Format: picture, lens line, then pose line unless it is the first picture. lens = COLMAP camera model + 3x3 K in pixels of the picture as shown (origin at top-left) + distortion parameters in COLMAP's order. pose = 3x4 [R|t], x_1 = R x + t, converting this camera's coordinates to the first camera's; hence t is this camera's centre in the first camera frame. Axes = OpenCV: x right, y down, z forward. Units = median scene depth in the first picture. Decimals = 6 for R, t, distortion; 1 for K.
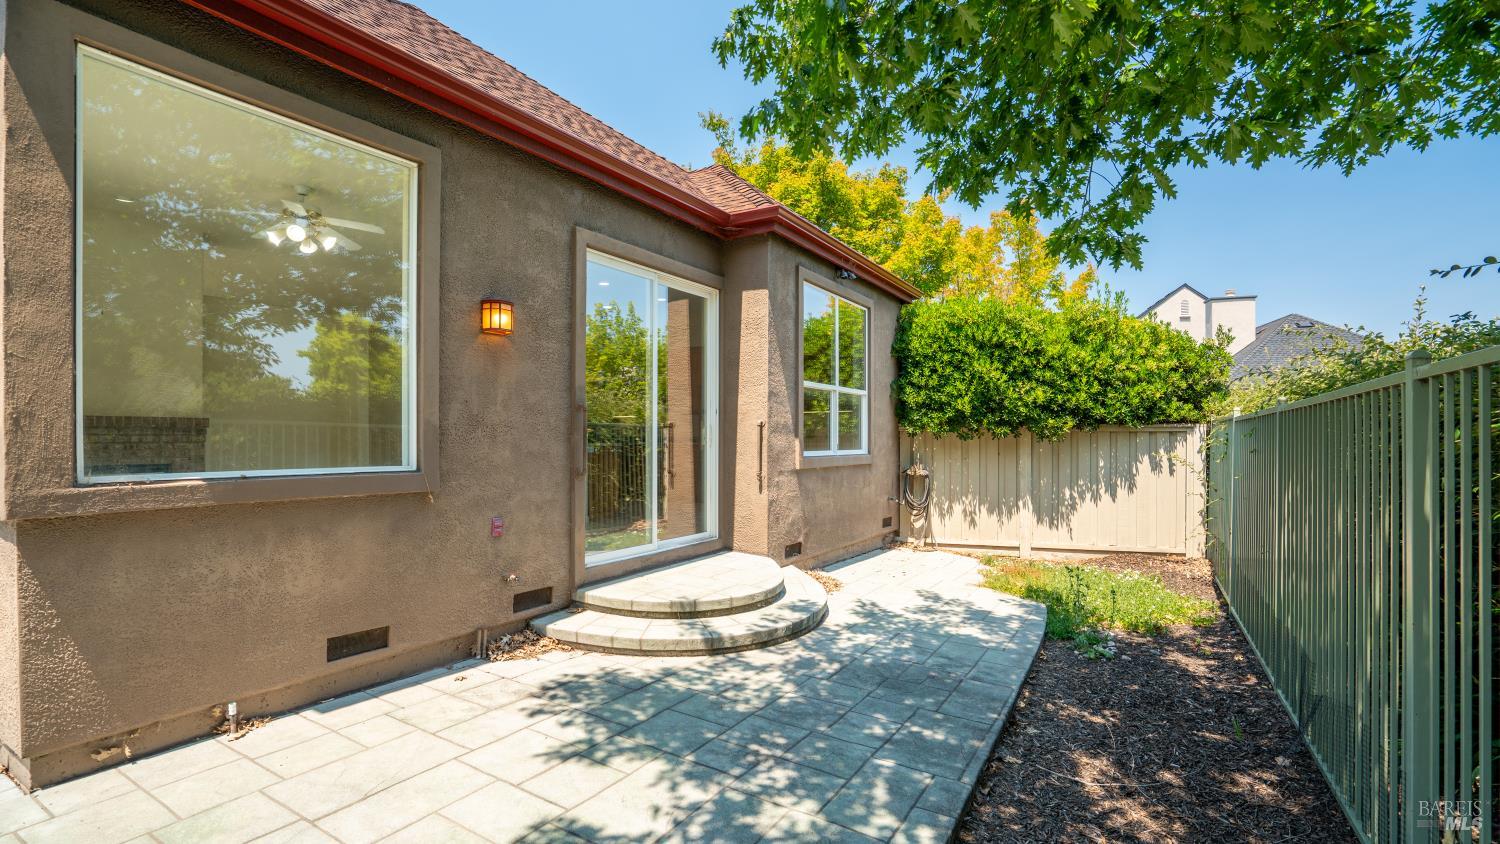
lens RADIAL K [[686.6, 0, 750.9], [0, 686.6, 427.0], [0, 0, 1]] dist [-0.029805, 0.005059]
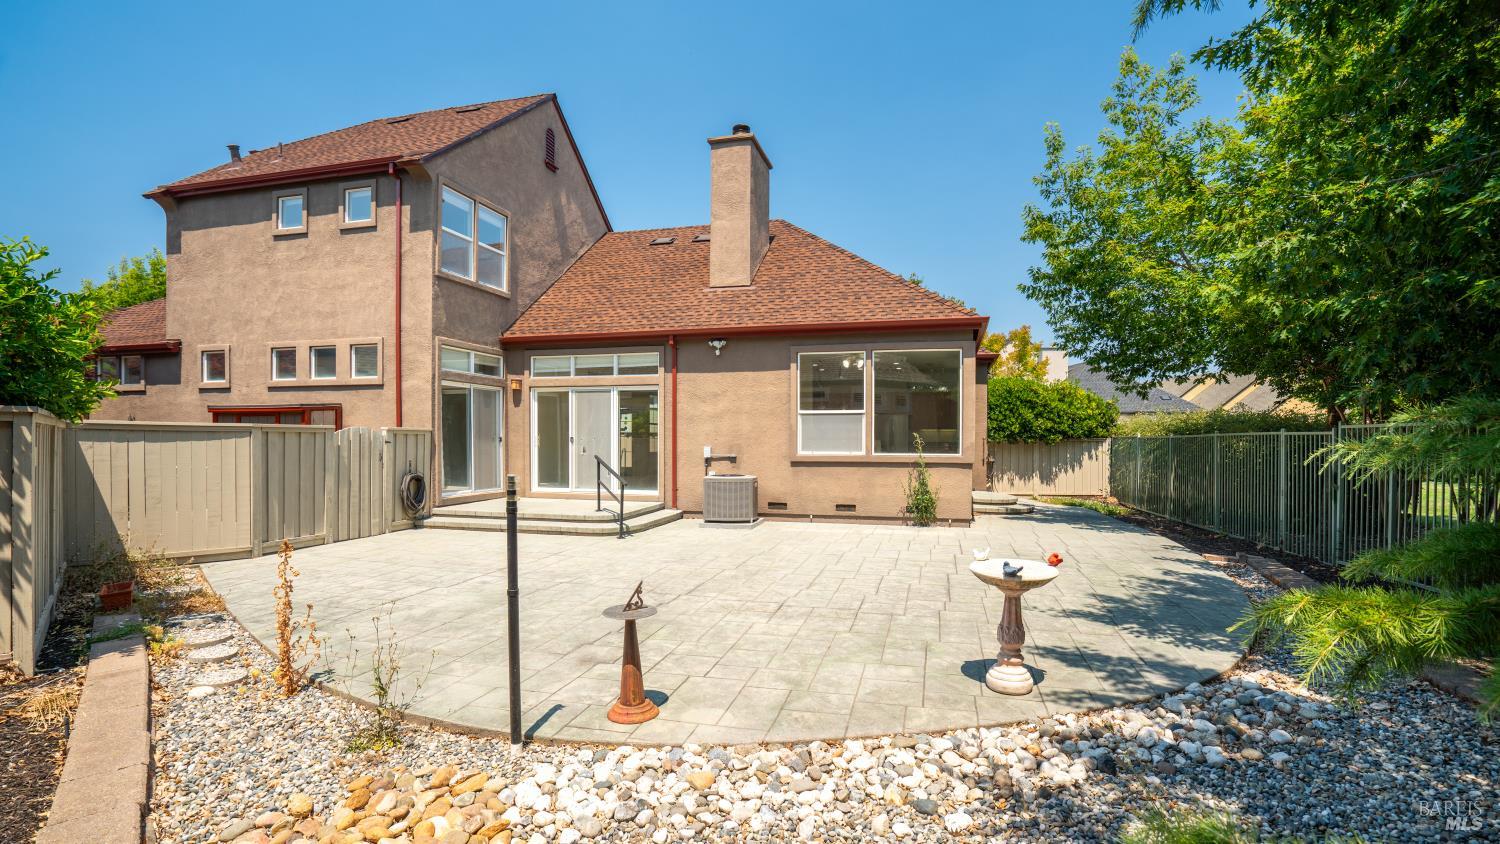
lens RADIAL K [[686.6, 0, 747.9], [0, 686.6, 431.7], [0, 0, 1]] dist [-0.029805, 0.005059]
pose [[0.961138, 0.005907, 0.276005, -1.095307], [-0.008300, 0.999937, 0.007503, -0.032230], [-0.275944, -0.009502, 0.961127, -0.838312]]
